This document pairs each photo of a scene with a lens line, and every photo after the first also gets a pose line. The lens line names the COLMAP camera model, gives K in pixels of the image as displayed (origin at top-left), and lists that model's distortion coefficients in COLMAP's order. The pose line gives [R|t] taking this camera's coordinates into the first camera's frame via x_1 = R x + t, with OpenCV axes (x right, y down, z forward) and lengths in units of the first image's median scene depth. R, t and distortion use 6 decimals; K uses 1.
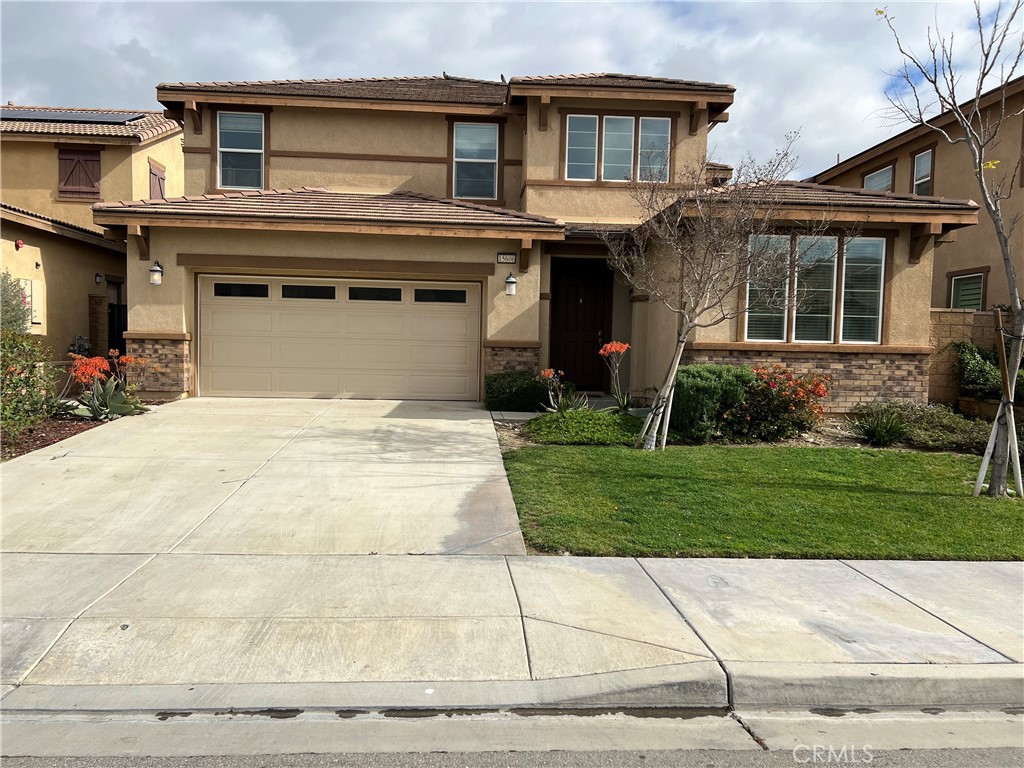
lens RADIAL K [[773.8, 0, 508.8], [0, 773.8, 384.4], [0, 0, 1]] dist [0.026771, -0.016639]
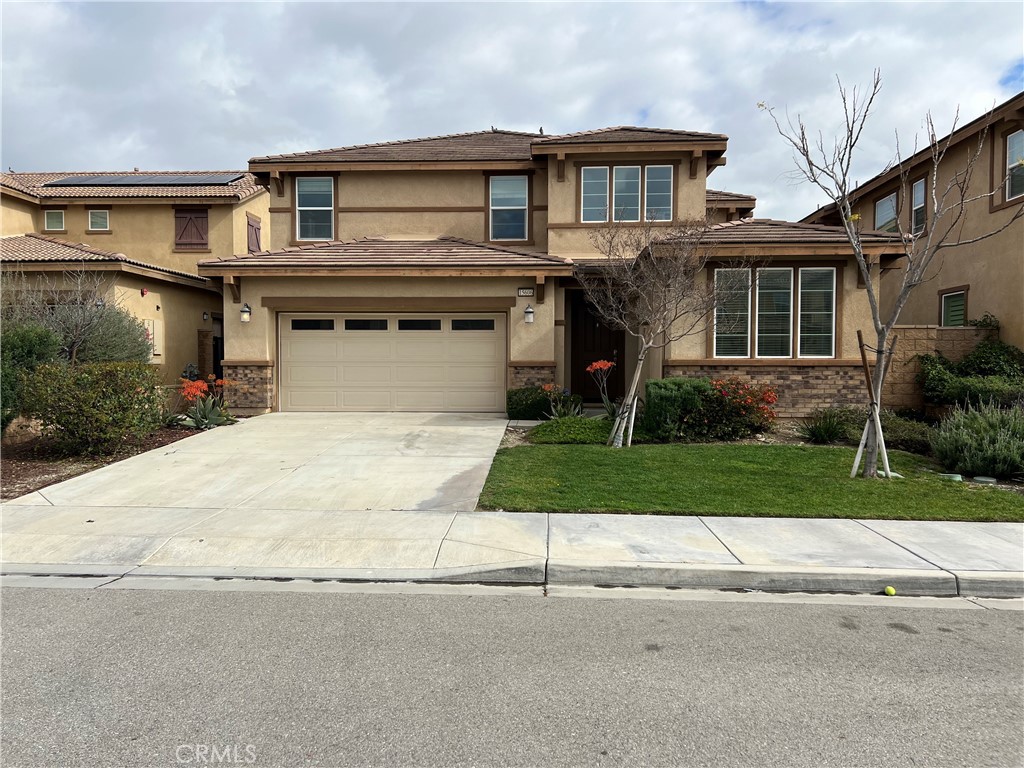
lens RADIAL K [[773.8, 0, 514.8], [0, 773.8, 386.2], [0, 0, 1]] dist [0.026771, -0.016639]
pose [[0.992962, -0.016512, -0.117280, 0.138970], [0.013775, 0.999614, -0.024111, 0.012200], [0.117633, 0.022325, 0.992806, -0.214951]]
